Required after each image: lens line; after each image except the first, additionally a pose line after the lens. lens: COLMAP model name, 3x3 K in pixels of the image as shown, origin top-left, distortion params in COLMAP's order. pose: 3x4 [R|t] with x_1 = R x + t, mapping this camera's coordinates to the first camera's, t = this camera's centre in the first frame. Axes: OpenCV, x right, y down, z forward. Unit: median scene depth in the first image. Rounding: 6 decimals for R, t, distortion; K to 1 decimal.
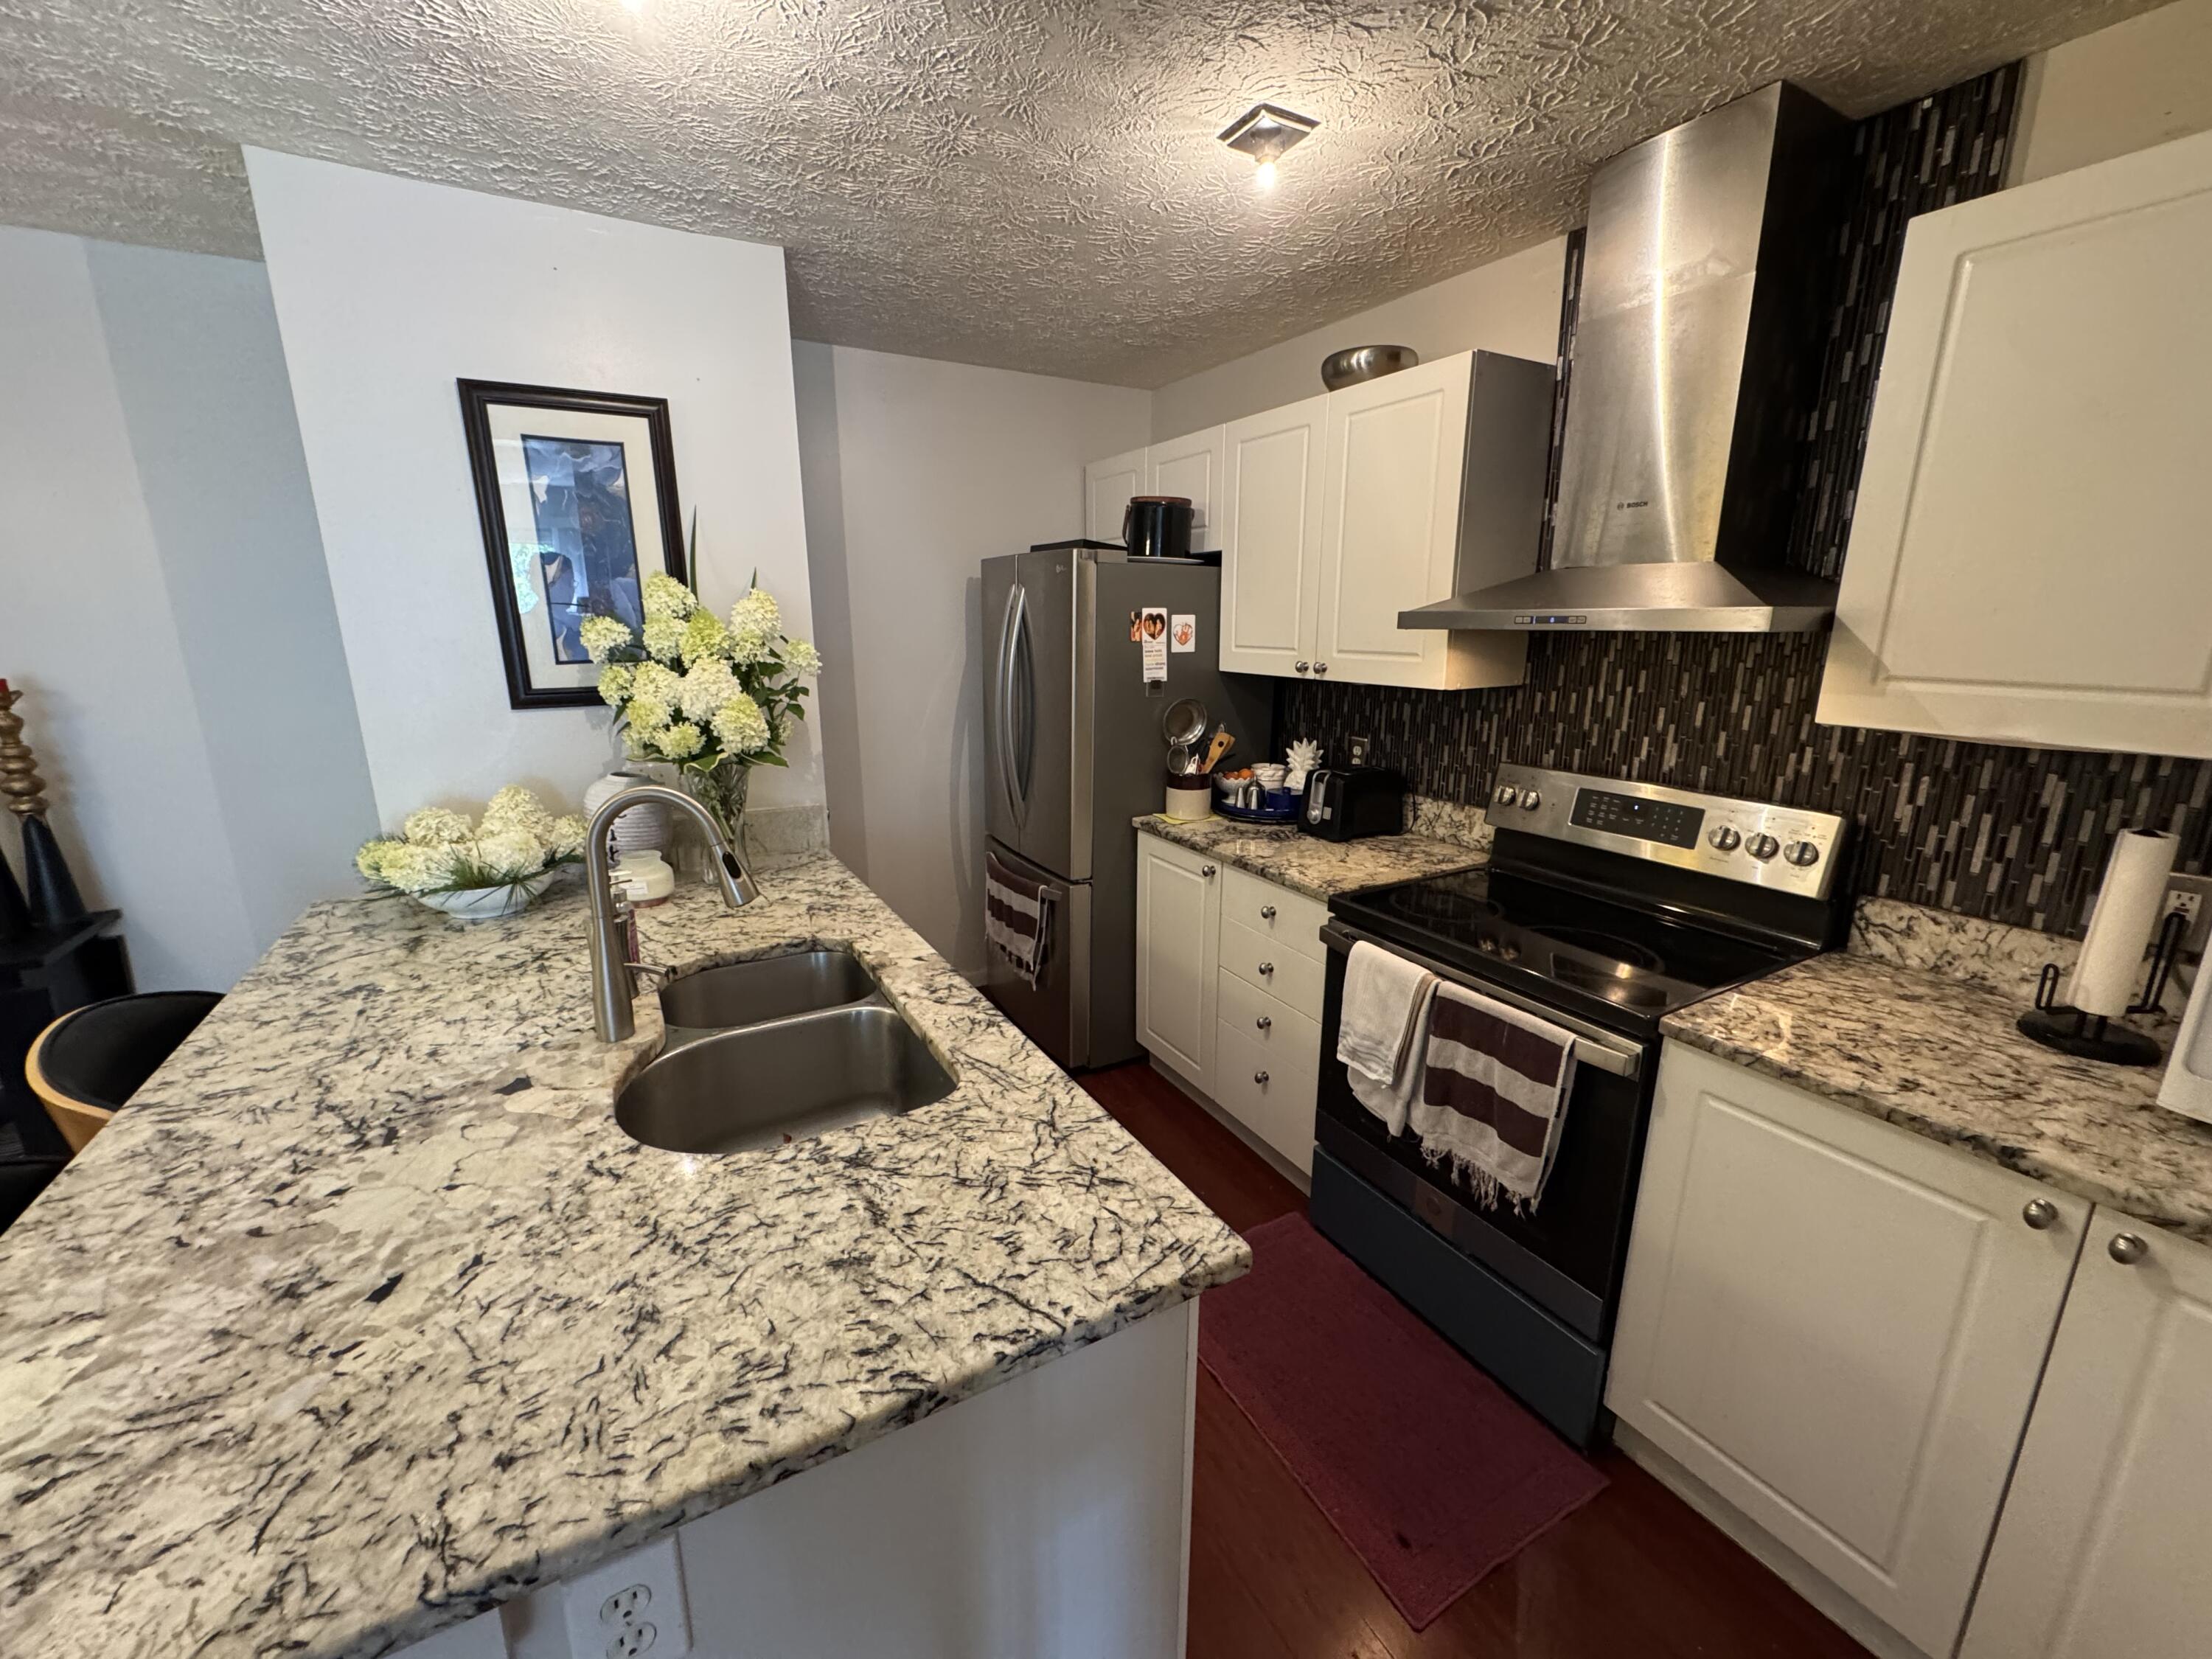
lens RADIAL K [[881.4, 0, 1104.0], [0, 881.4, 828.4], [0, 0, 1]] dist [-0.004586, 0.000796]
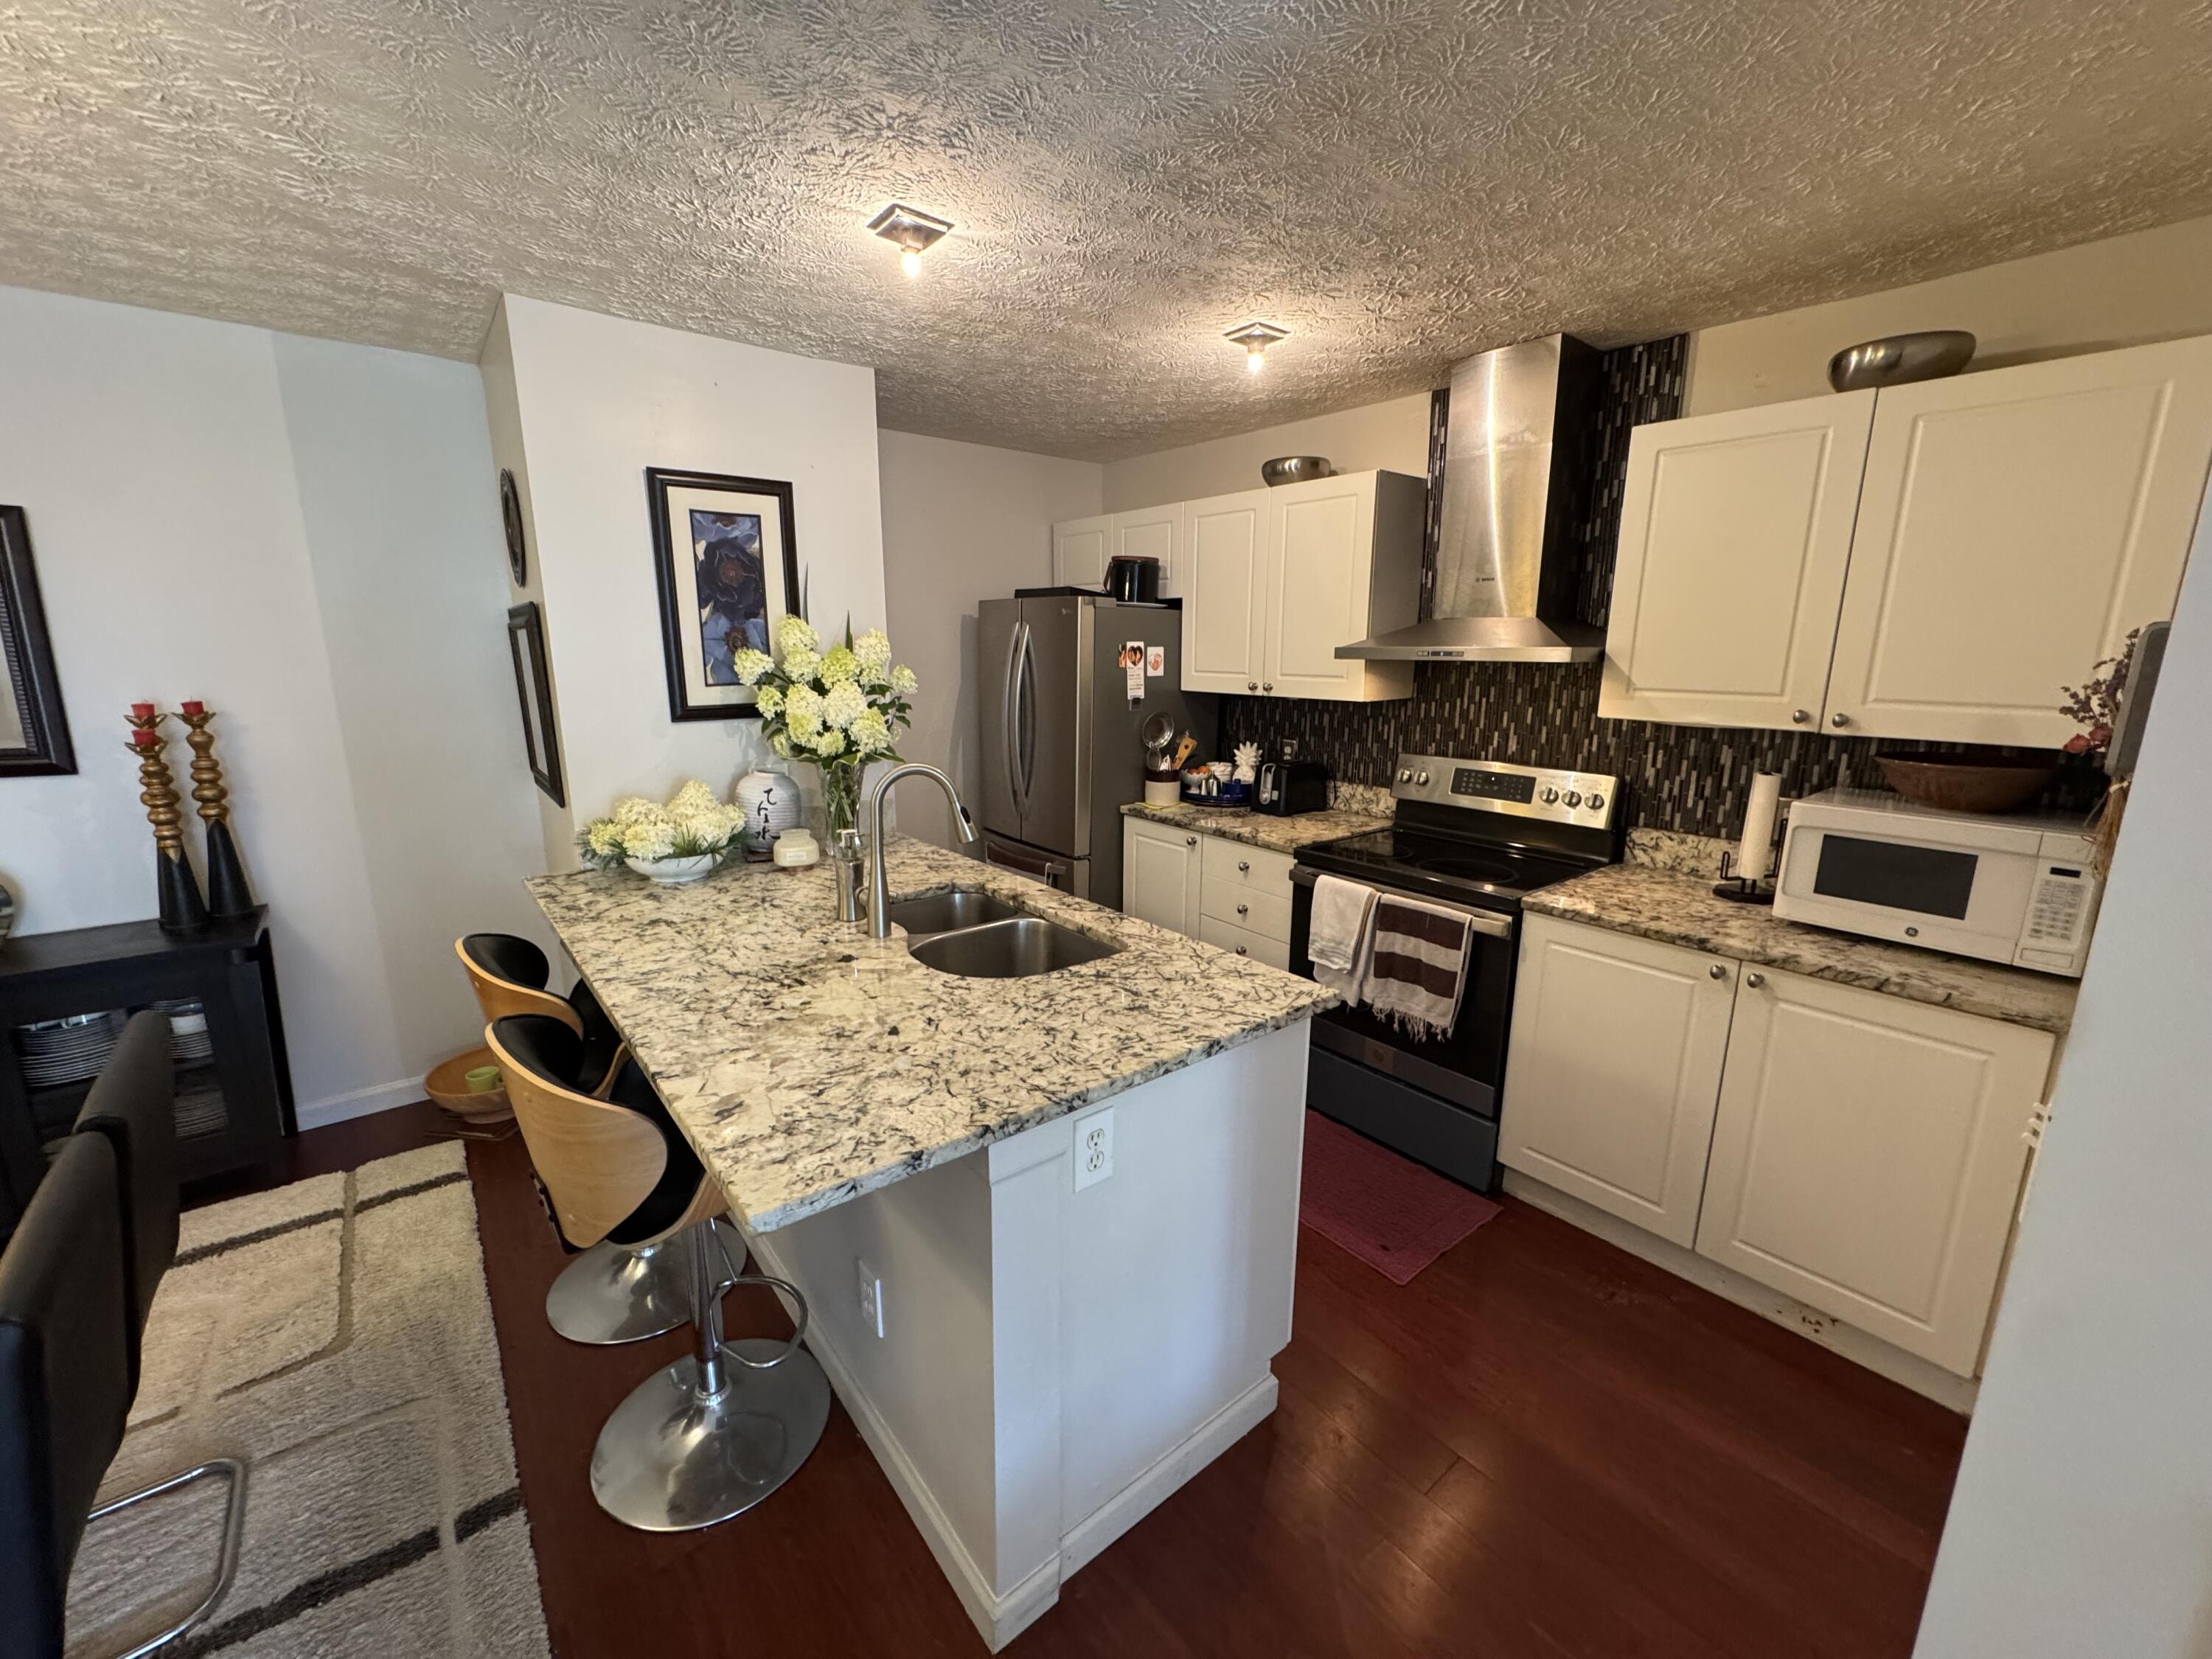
lens RADIAL K [[881.4, 0, 1104.0], [0, 881.4, 828.4], [0, 0, 1]] dist [-0.004586, 0.000796]
pose [[0.986454, -0.030939, 0.161092, -0.361963], [0.035281, 0.999085, -0.024162, 0.092364], [-0.160197, 0.029518, 0.986644, -0.455048]]
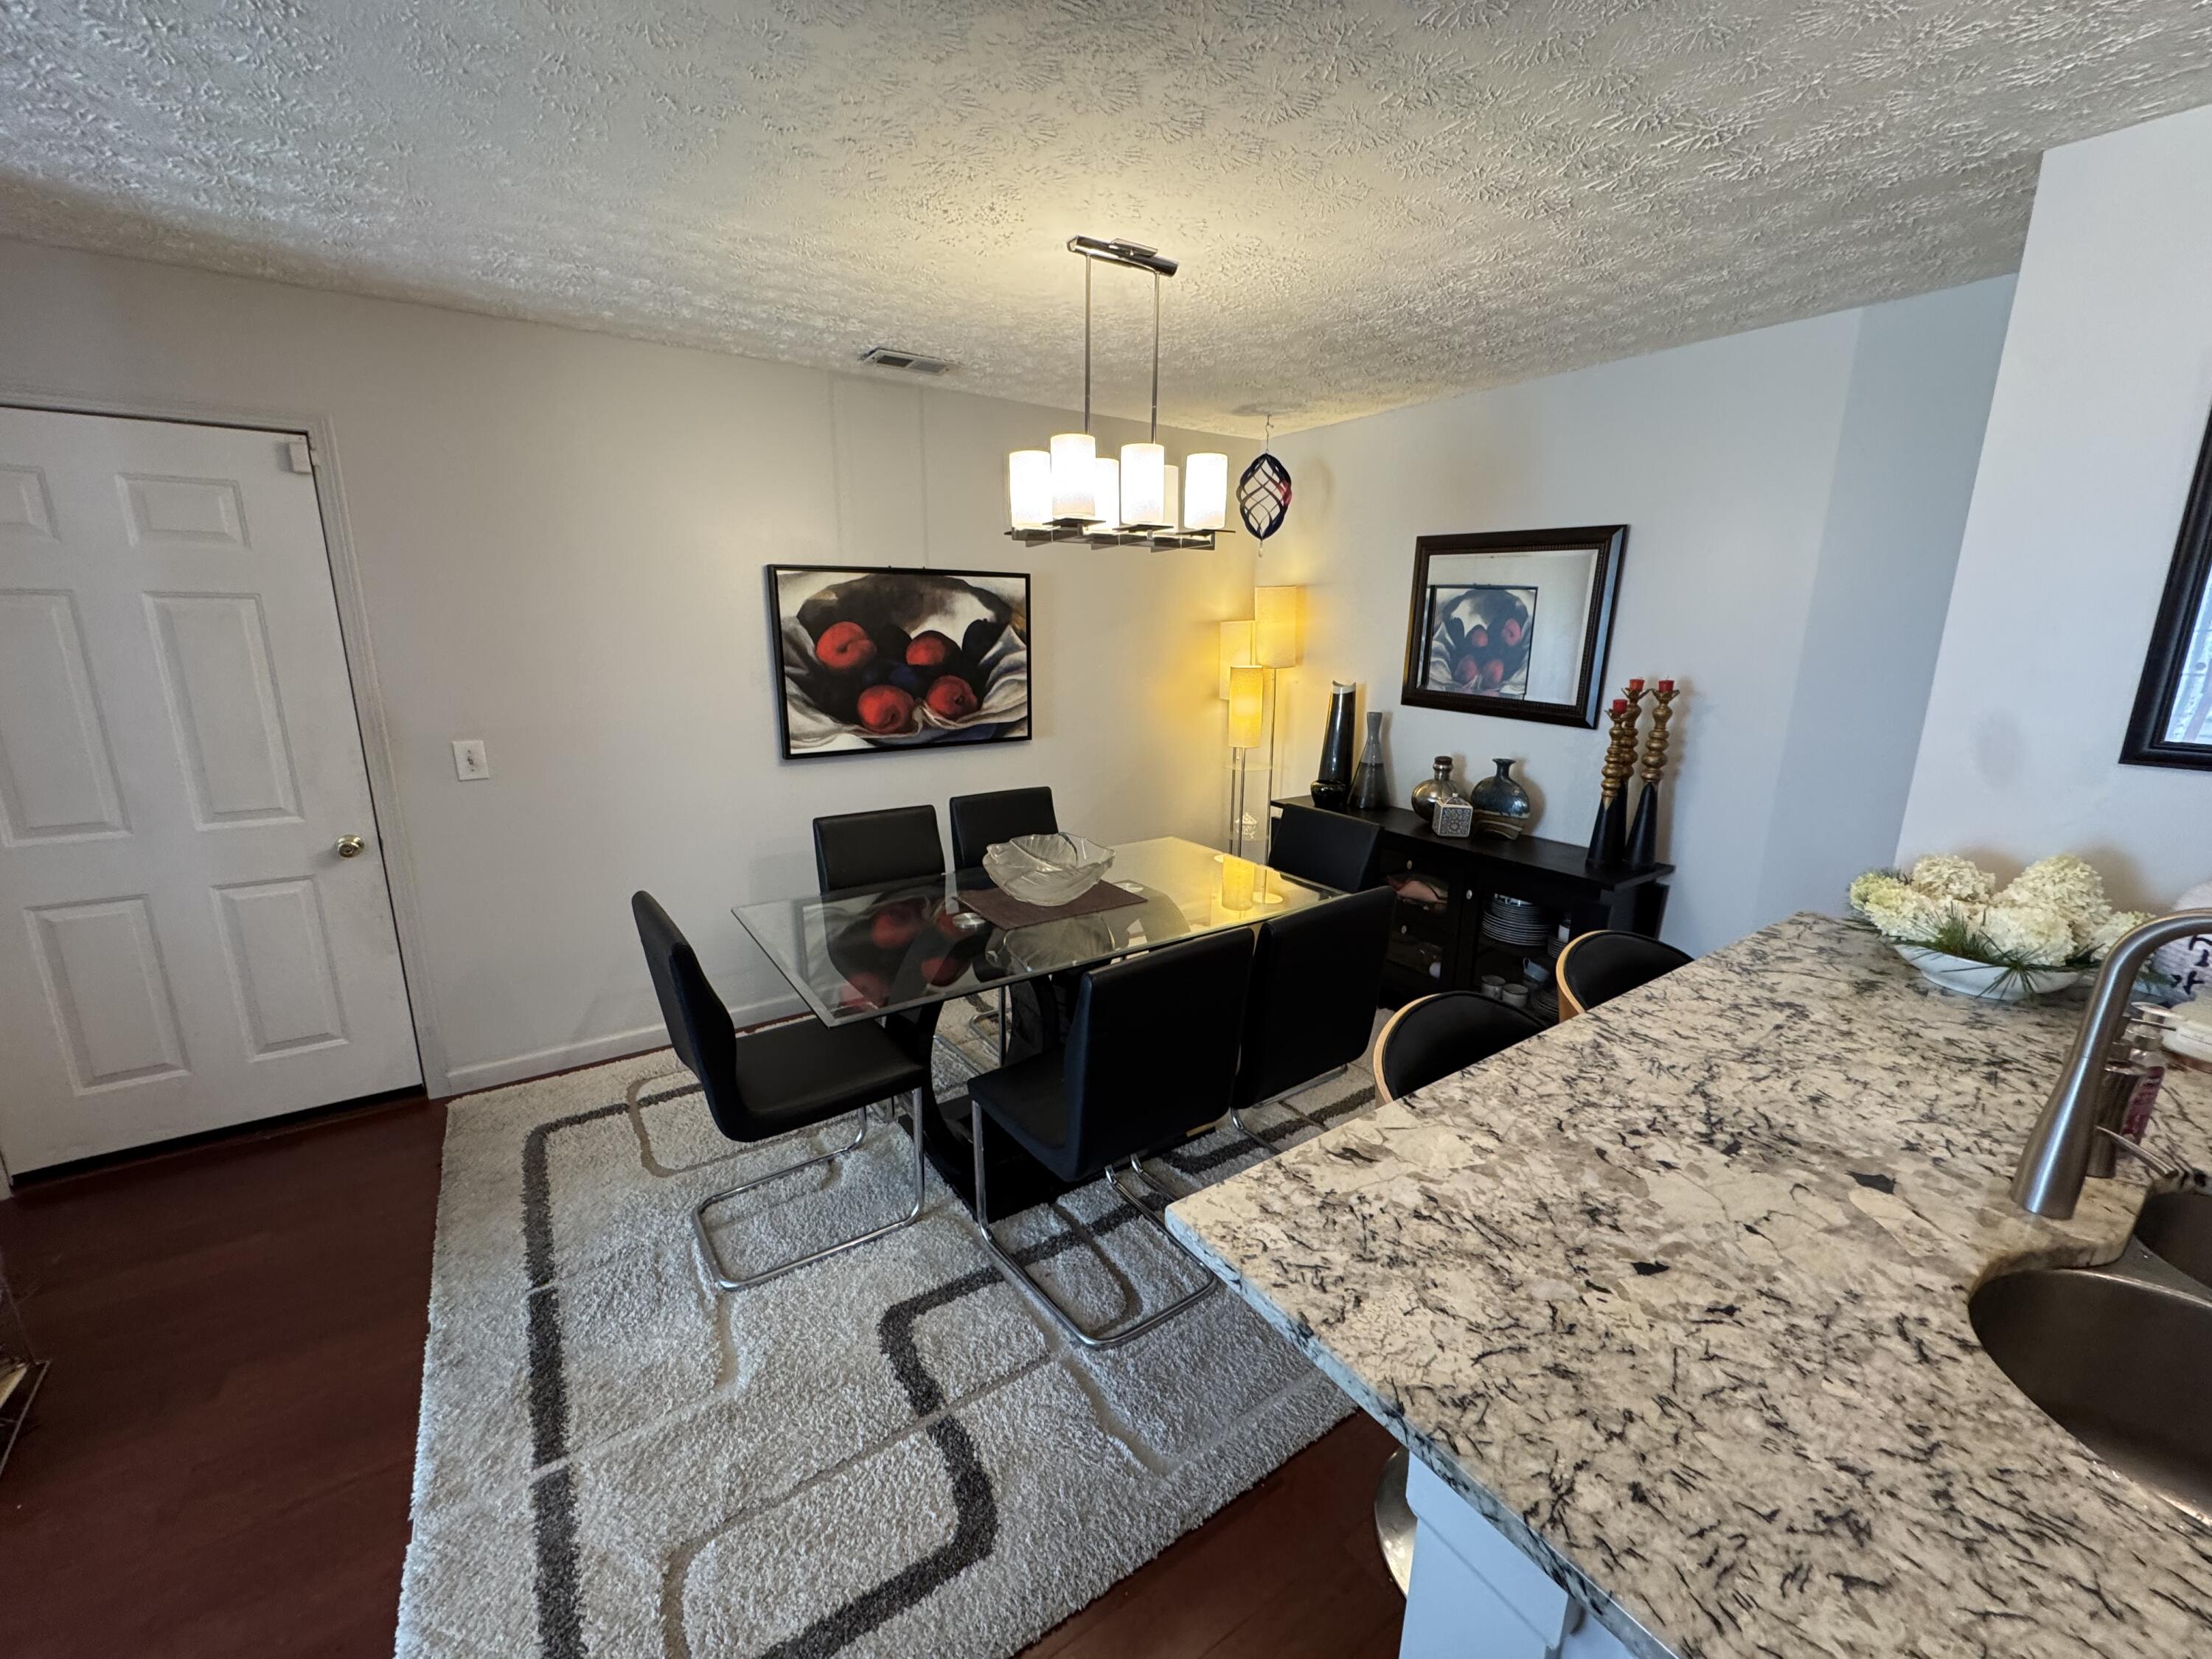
lens RADIAL K [[881.4, 0, 1104.0], [0, 881.4, 828.4], [0, 0, 1]] dist [-0.004586, 0.000796]
pose [[0.083290, 0.228840, -0.969894, 0.031179], [-0.241650, 0.948865, 0.203127, -0.027129], [0.966782, 0.217456, 0.134330, 0.043724]]
